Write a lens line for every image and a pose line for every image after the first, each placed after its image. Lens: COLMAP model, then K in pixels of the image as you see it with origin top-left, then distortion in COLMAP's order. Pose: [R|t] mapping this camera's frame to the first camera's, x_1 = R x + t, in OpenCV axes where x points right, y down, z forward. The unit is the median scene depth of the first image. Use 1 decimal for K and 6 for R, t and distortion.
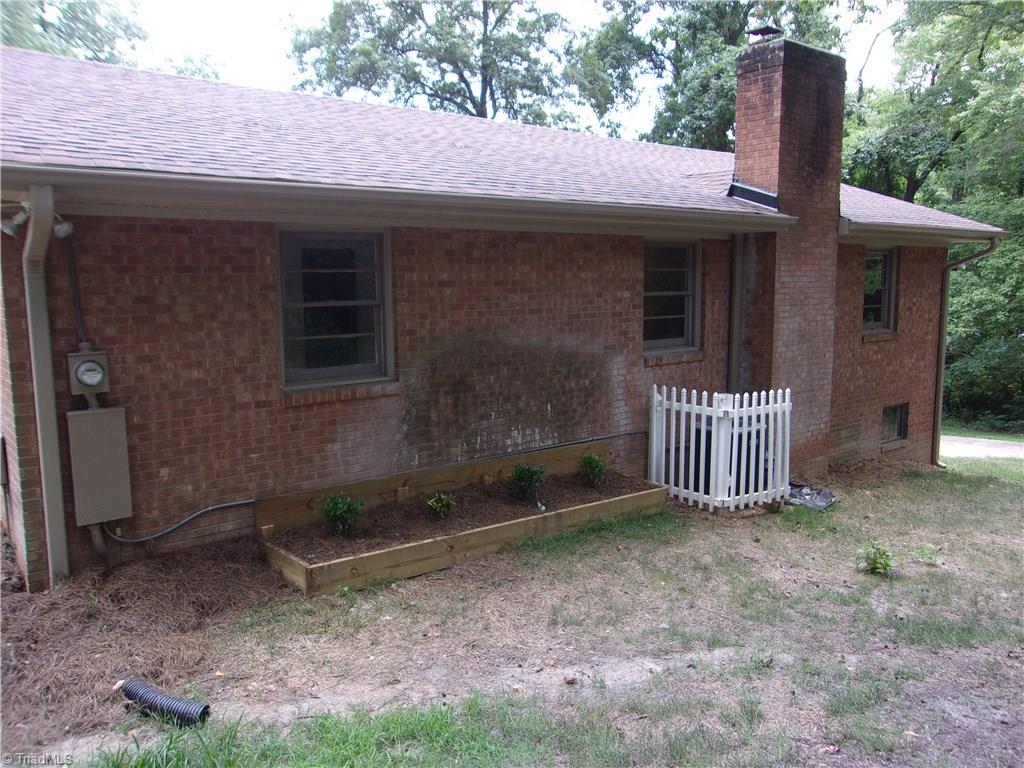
lens RADIAL K [[801.1, 0, 506.6], [0, 801.1, 382.4], [0, 0, 1]] dist [-0.021720, 0.042004]
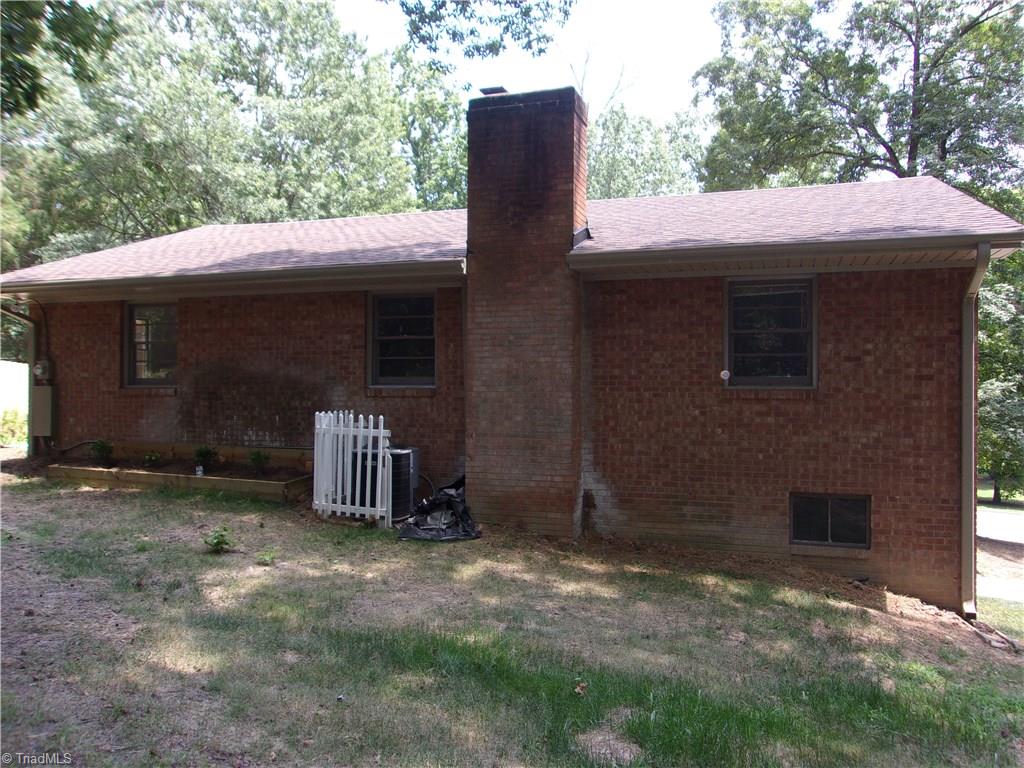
lens RADIAL K [[801.1, 0, 509.0], [0, 801.1, 382.9], [0, 0, 1]] dist [-0.021720, 0.042004]
pose [[0.553669, 0.008518, -0.832693, 1.353722], [-0.114729, 0.991192, -0.066145, 0.015366], [0.824795, 0.132157, 0.549770, 0.533354]]
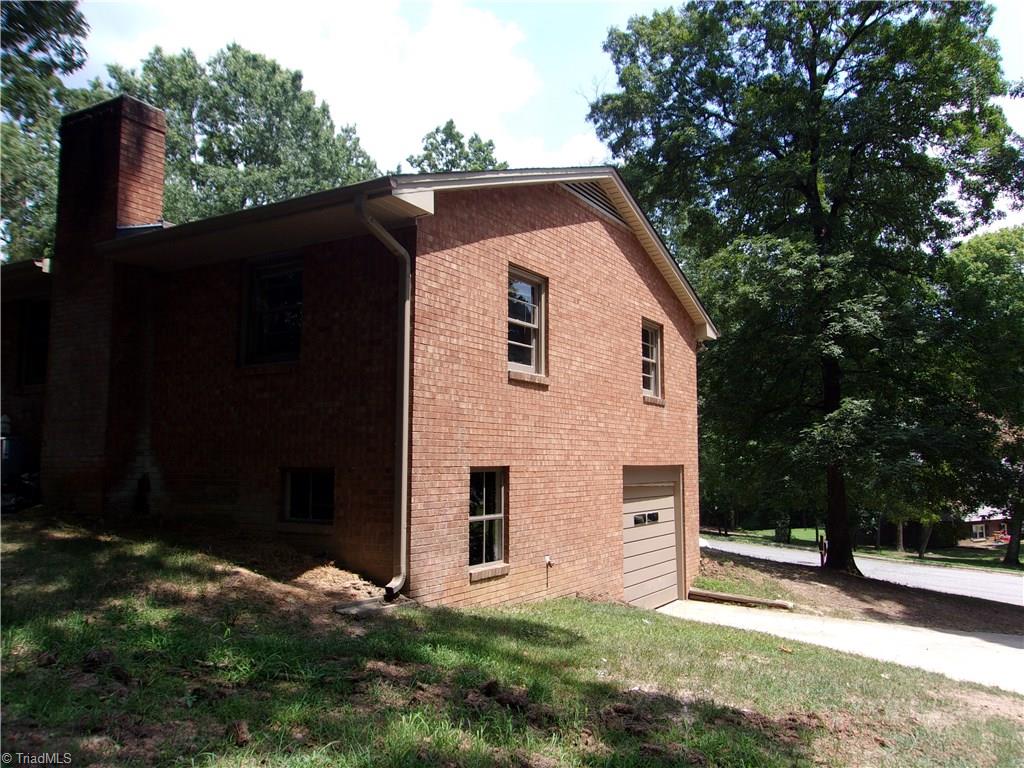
lens RADIAL K [[801.1, 0, 516.9], [0, 801.1, 386.9], [0, 0, 1]] dist [-0.021720, 0.042004]
pose [[0.371106, -0.079680, -0.925166, 1.764325], [-0.120970, 0.983673, -0.133243, 0.043760], [0.920677, 0.161364, 0.355408, 1.340547]]
